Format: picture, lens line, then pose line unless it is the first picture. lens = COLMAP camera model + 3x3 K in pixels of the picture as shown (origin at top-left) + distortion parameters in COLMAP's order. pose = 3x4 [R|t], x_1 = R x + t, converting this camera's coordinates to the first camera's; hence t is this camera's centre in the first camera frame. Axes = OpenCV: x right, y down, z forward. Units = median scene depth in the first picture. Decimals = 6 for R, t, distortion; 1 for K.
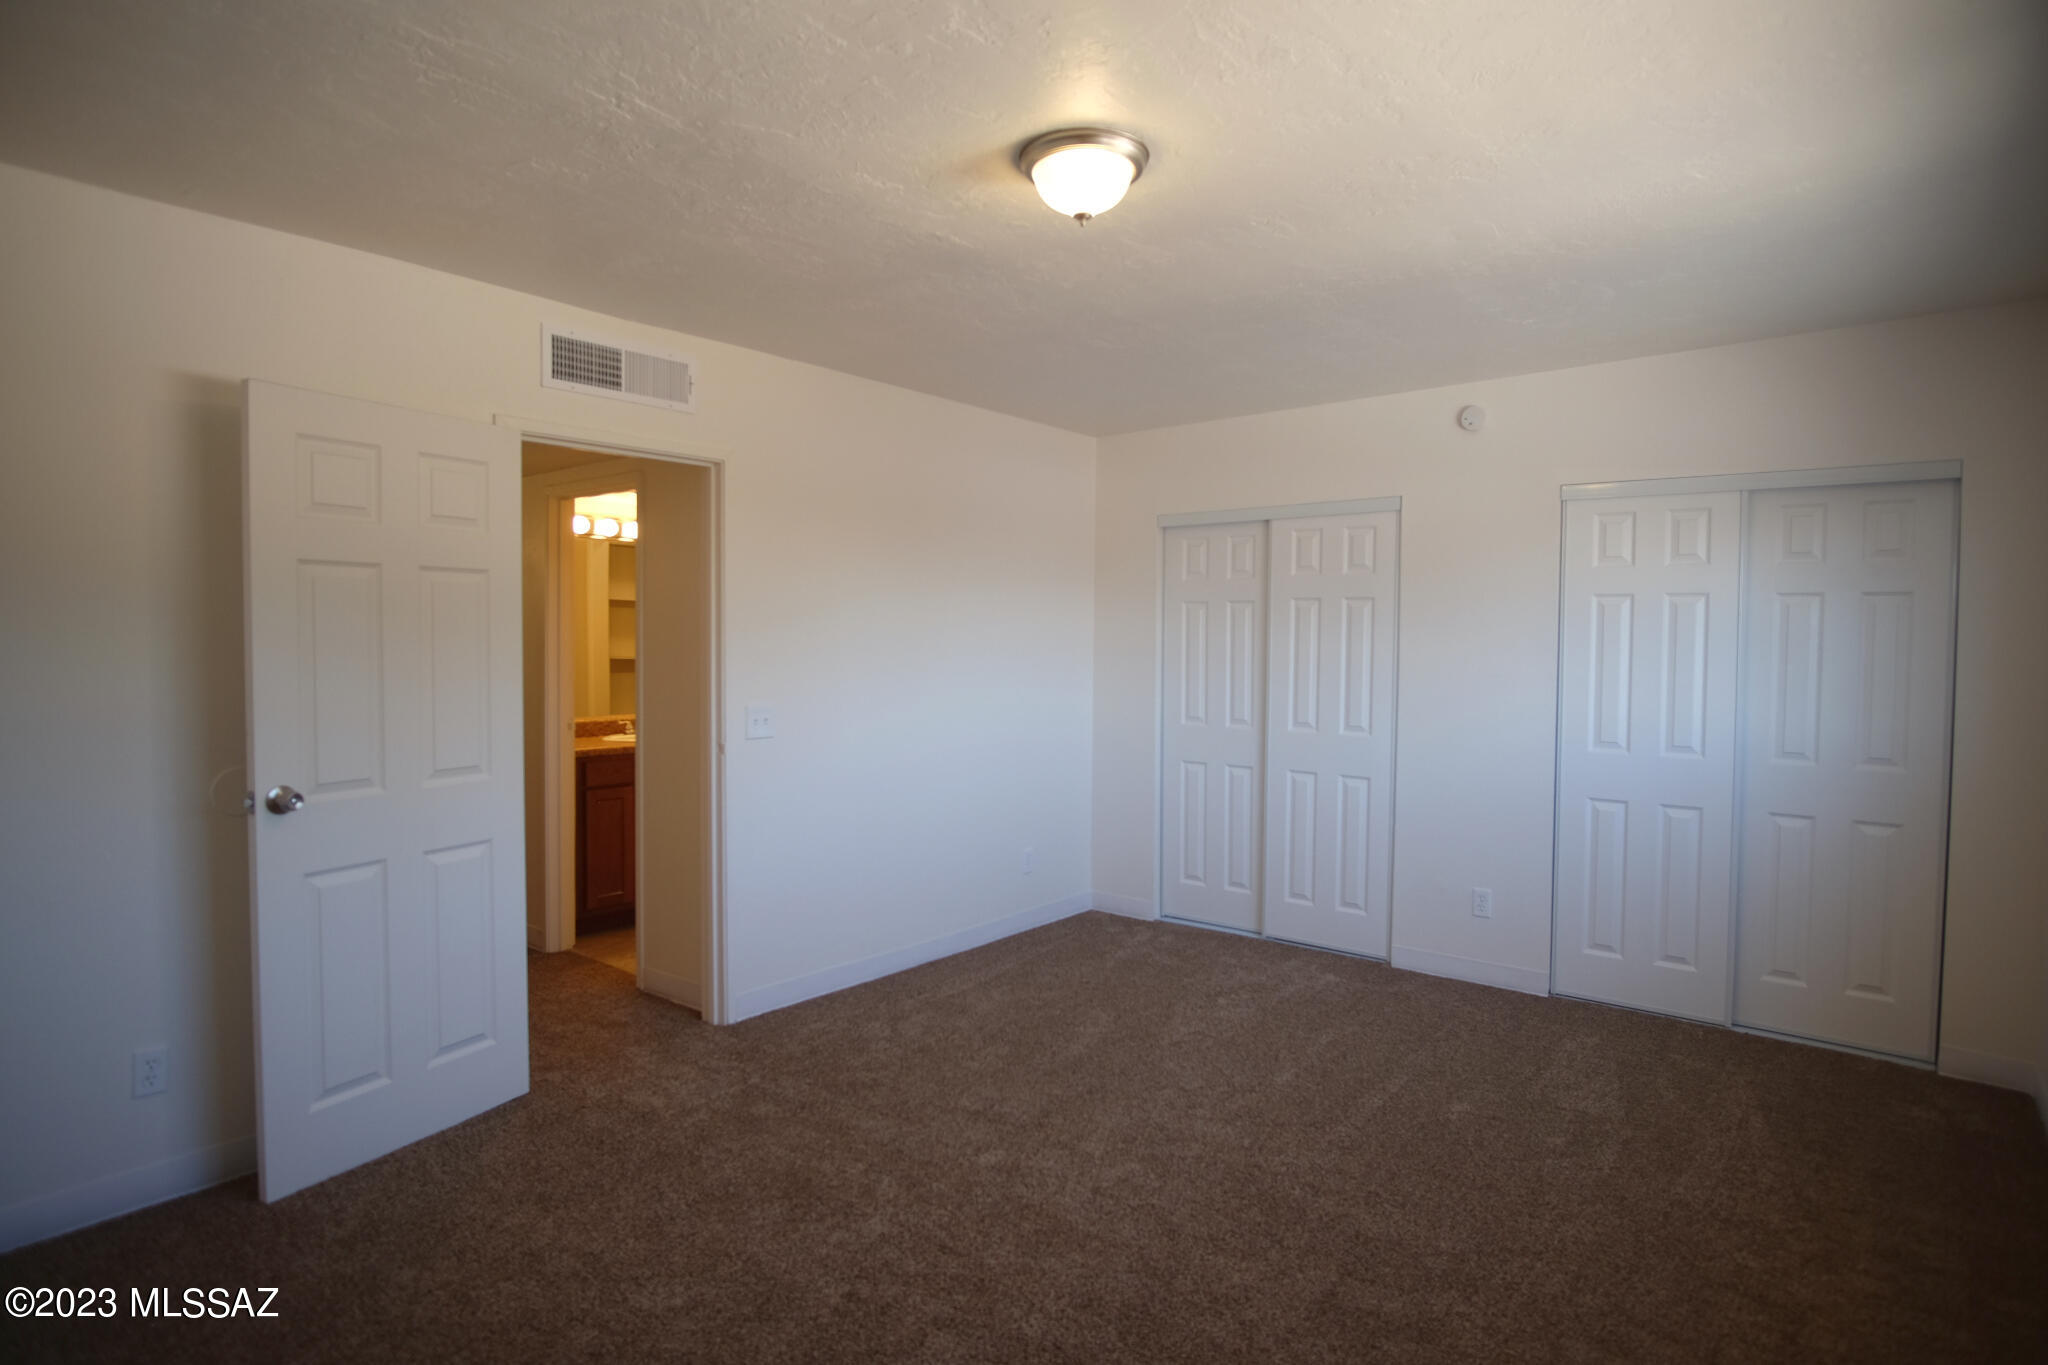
lens RADIAL K [[1101.6, 0, 1025.4], [0, 1101.6, 666.5], [0, 0, 1]] dist [-0.025826, 0.004123]
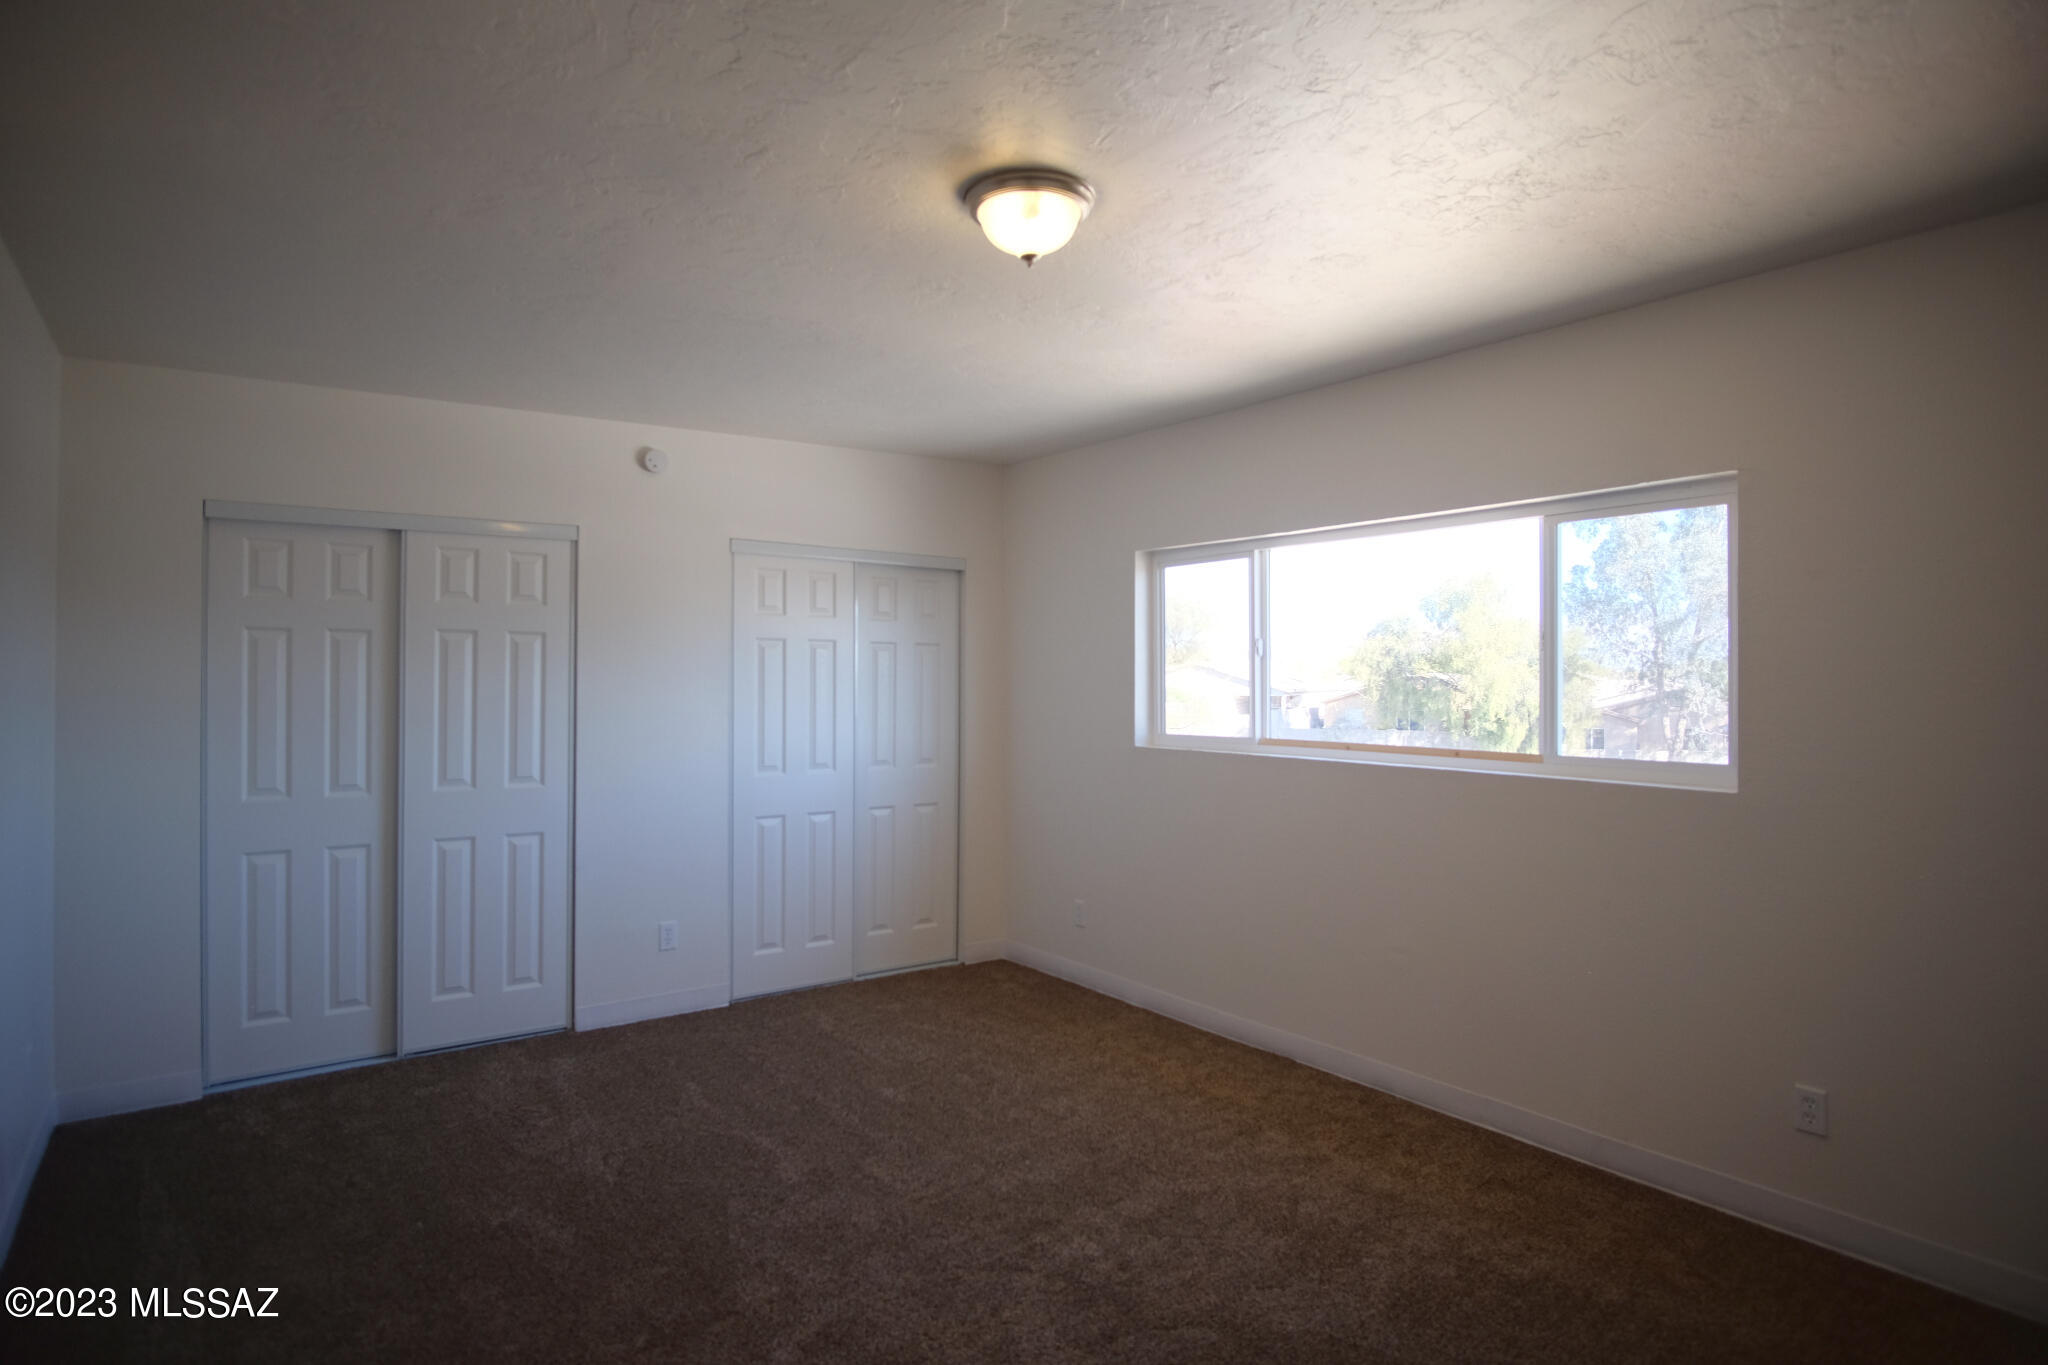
lens RADIAL K [[1101.6, 0, 1025.4], [0, 1101.6, 666.5], [0, 0, 1]] dist [-0.025826, 0.004123]
pose [[0.253295, 0.002685, 0.967385, -0.454130], [0.026280, 0.999608, -0.009655, -0.015463], [-0.967032, 0.027868, 0.253125, 0.382014]]
